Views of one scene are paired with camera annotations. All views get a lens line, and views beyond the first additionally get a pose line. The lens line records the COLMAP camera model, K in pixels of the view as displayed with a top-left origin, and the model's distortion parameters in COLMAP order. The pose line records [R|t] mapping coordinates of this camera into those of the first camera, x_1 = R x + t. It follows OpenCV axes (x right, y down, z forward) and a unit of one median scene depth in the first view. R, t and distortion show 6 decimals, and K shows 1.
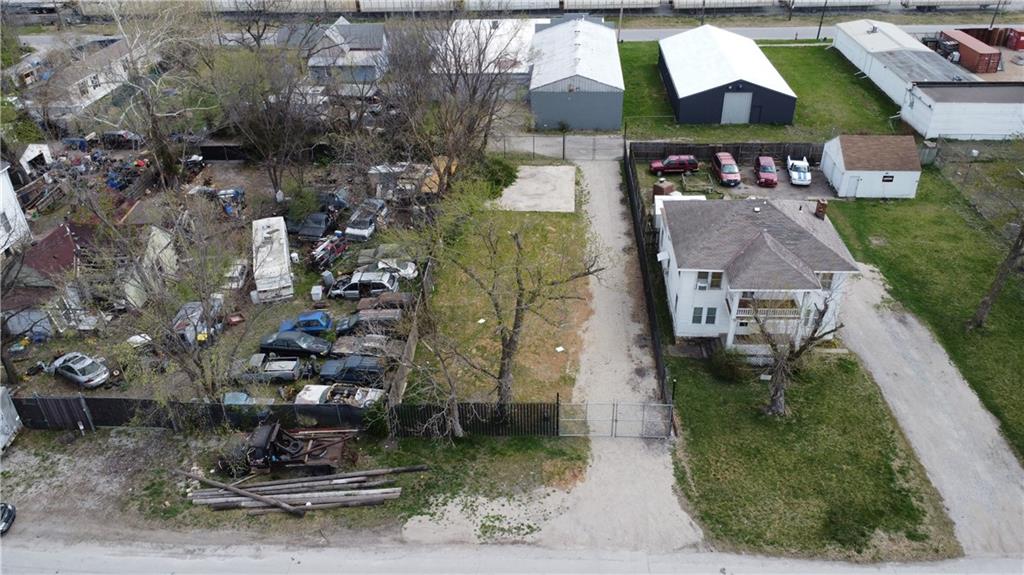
lens RADIAL K [[770.8, 0, 512.0], [0, 770.8, 287.5], [0, 0, 1]] dist [0.001070, 0.001109]
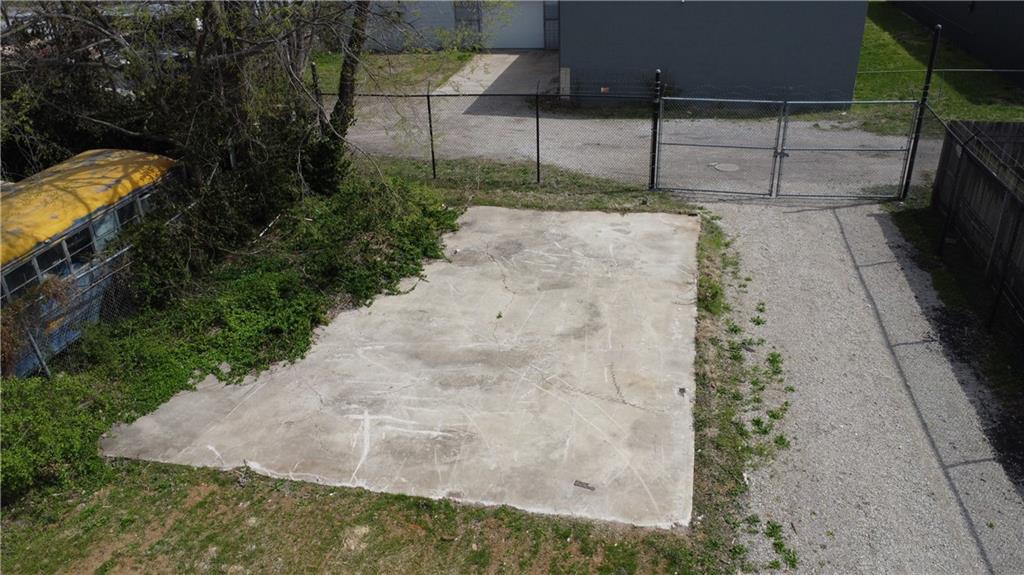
lens RADIAL K [[770.8, 0, 512.0], [0, 770.8, 287.5], [0, 0, 1]] dist [0.001070, 0.001109]
pose [[0.990142, 0.050149, -0.130784, 0.082482], [-0.058989, 0.996165, -0.064615, -0.168107], [0.127042, 0.071693, 0.989303, 1.091665]]
